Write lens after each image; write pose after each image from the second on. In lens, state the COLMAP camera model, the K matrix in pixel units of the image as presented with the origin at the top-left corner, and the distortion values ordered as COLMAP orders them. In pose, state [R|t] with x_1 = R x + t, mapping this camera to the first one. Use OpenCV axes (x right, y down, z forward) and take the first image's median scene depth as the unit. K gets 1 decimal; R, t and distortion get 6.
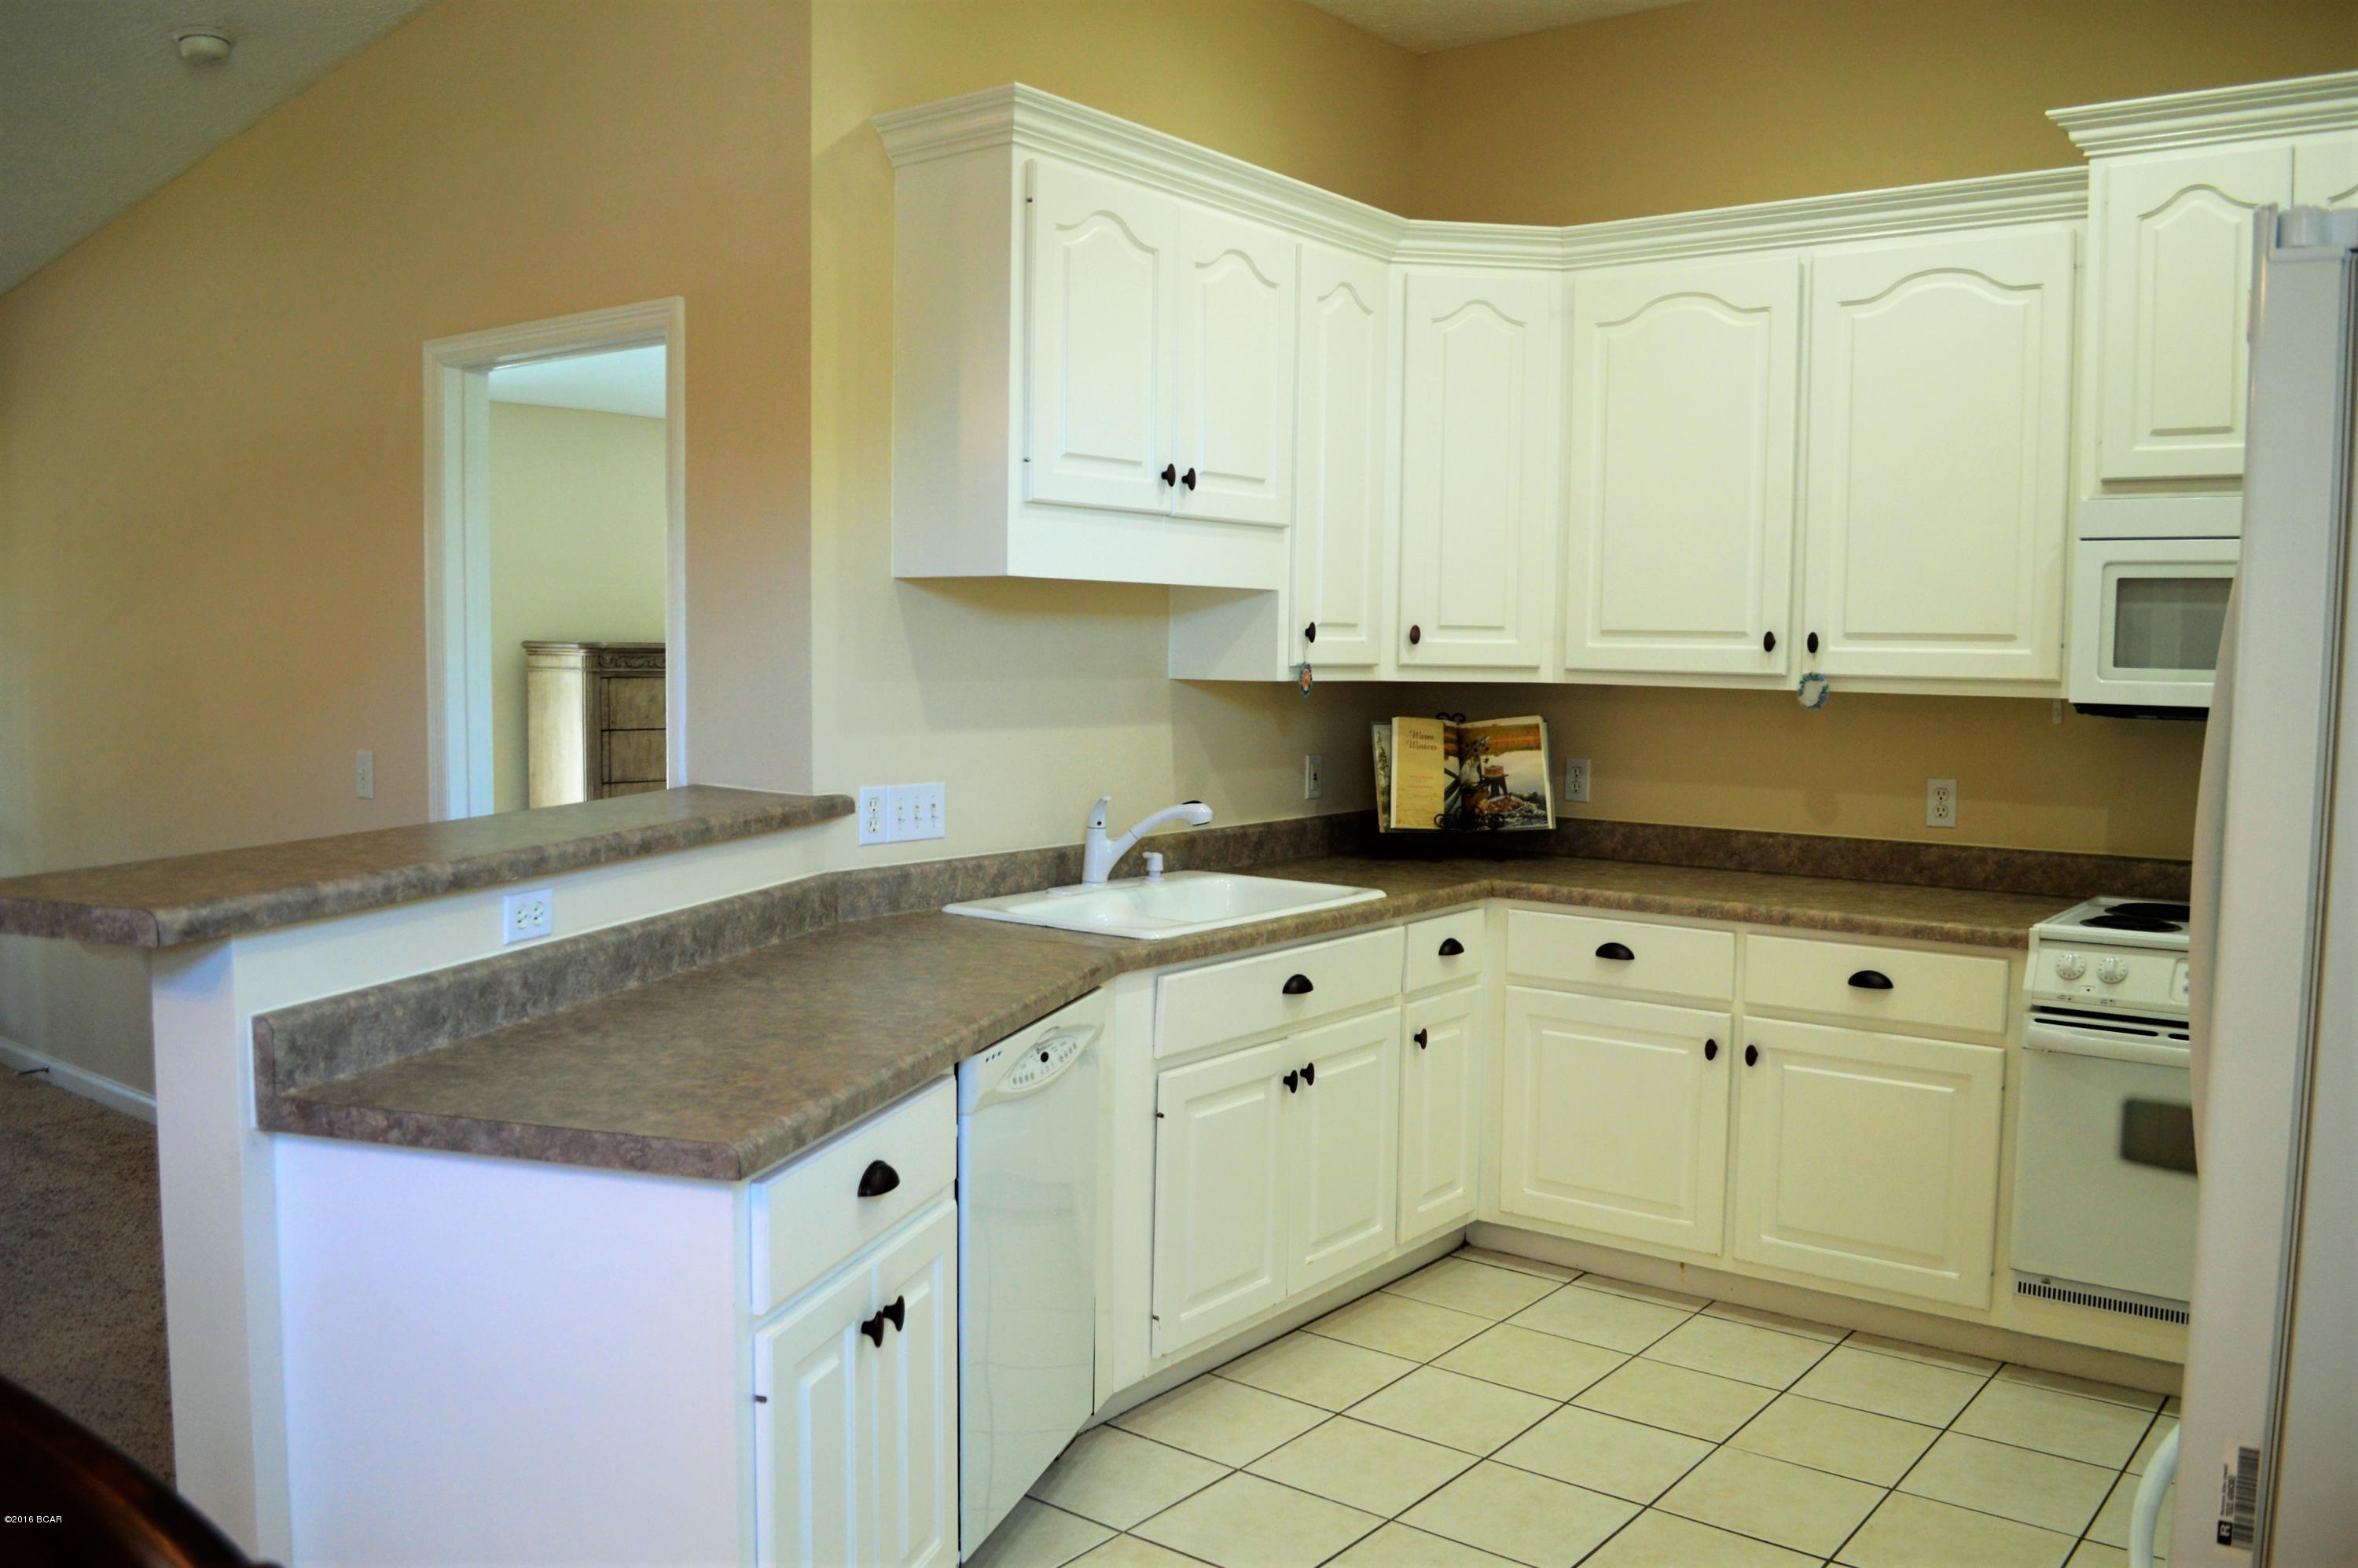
lens RADIAL K [[1886.6, 0, 1179.0], [0, 1886.6, 784.0], [0, 0, 1]] dist [-0.081775, 0.000543]
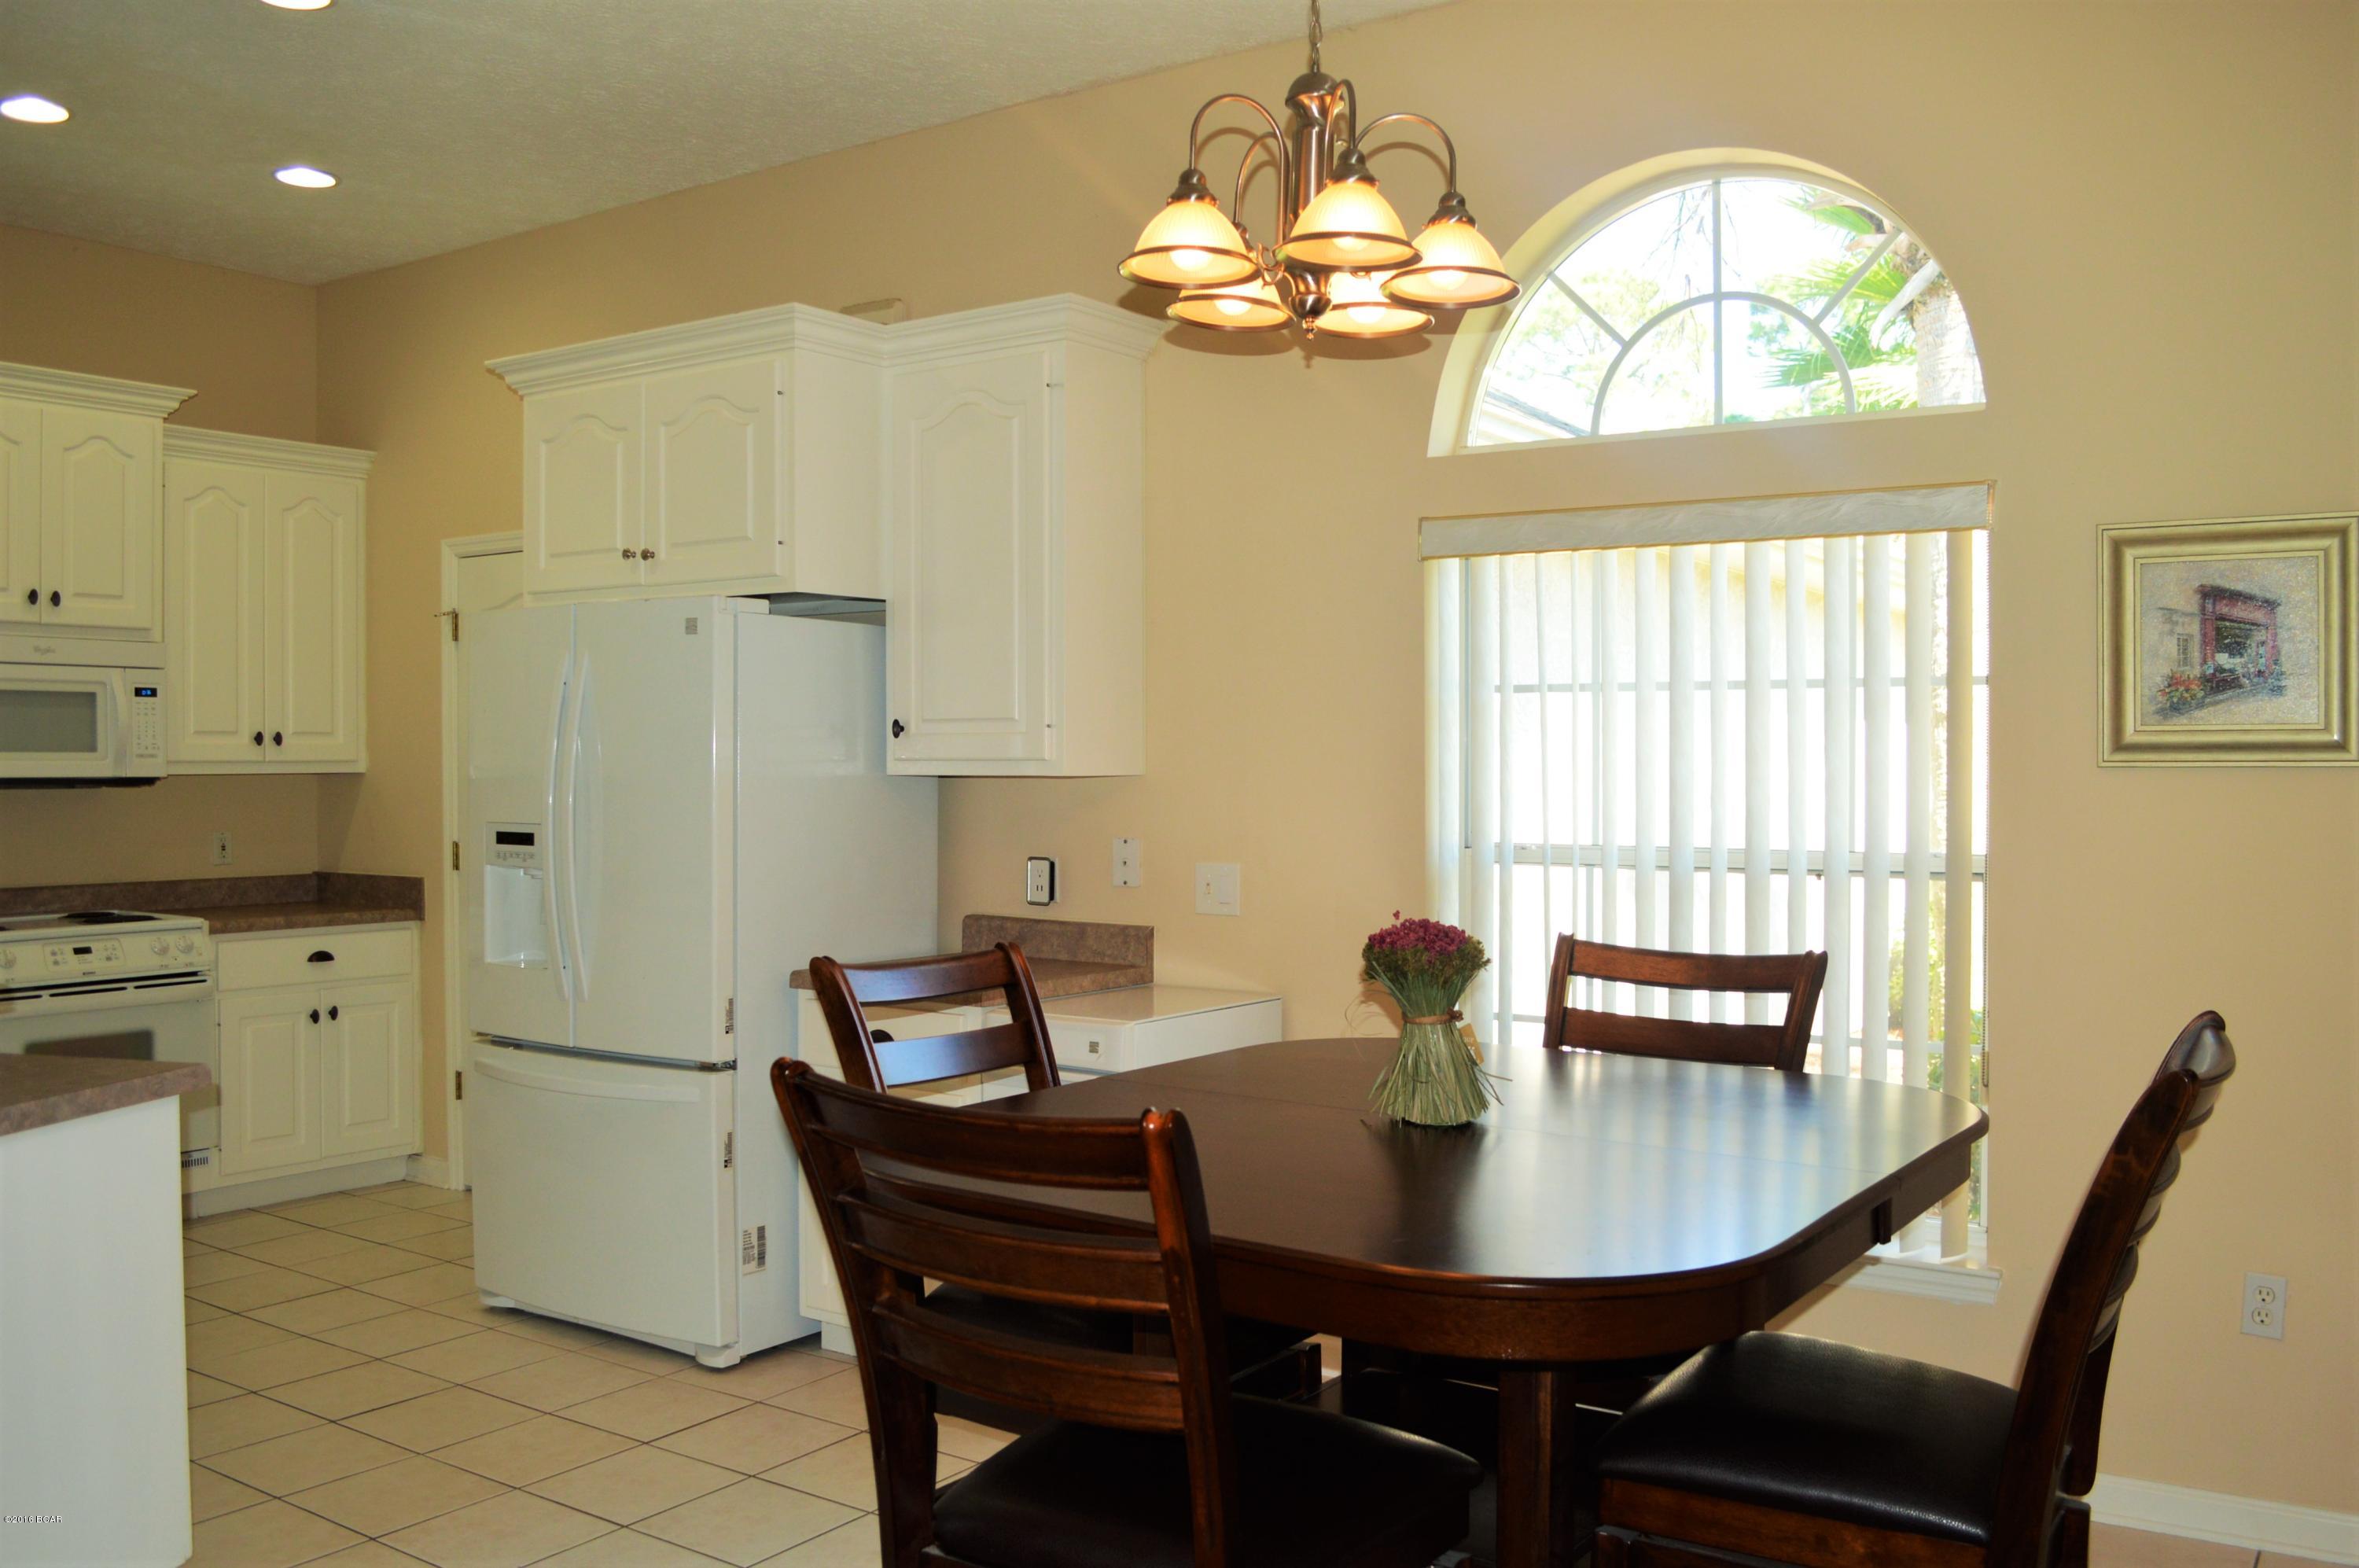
lens RADIAL K [[1962.6, 0, 1179.5], [0, 1962.6, 784.0], [0, 0, 1]] dist [-0.079873, 0.007749]
pose [[-0.061936, -0.024381, 0.997782, -0.875810], [0.073619, 0.996867, 0.028928, -0.009858], [-0.995361, 0.075248, -0.059947, 0.135407]]
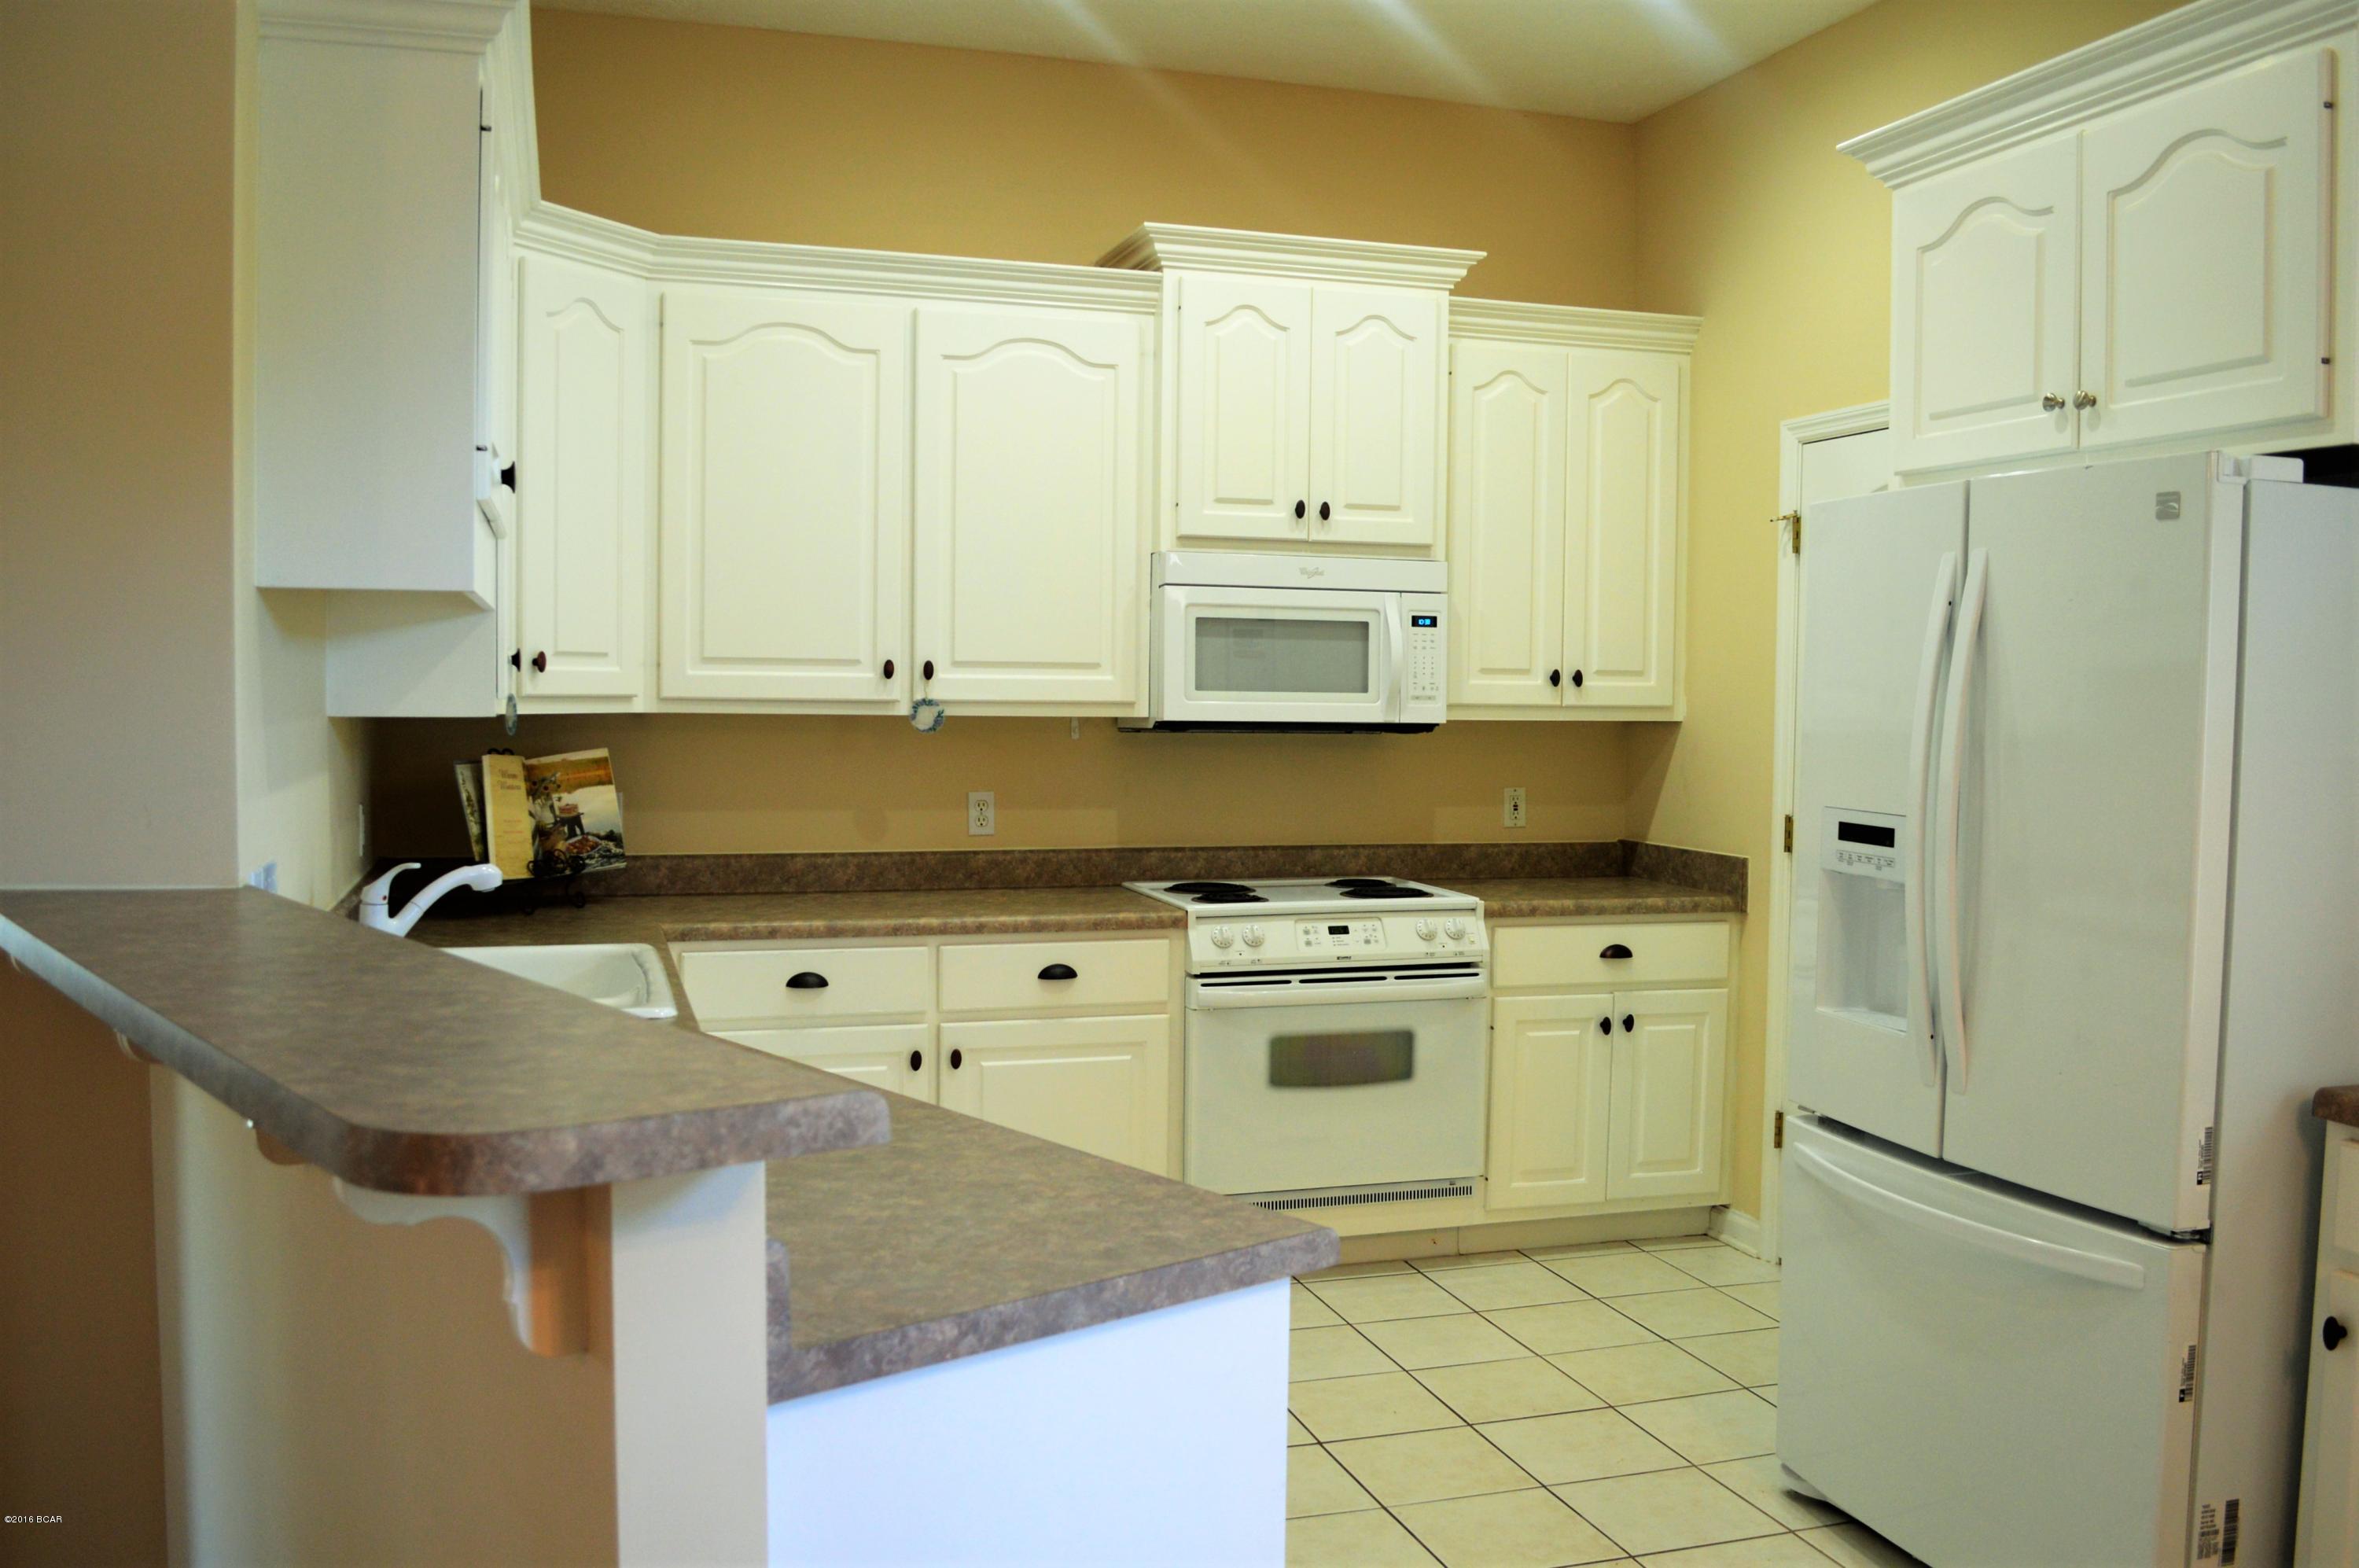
lens RADIAL K [[1978.1, 0, 1186.7], [0, 1978.1, 791.7], [0, 0, 1]] dist [-0.084702, 0.006525]
pose [[0.566787, -0.049256, 0.822391, -0.507626], [0.055351, 0.998232, 0.021639, -0.022351], [-0.822003, 0.033256, 0.568511, 0.236191]]
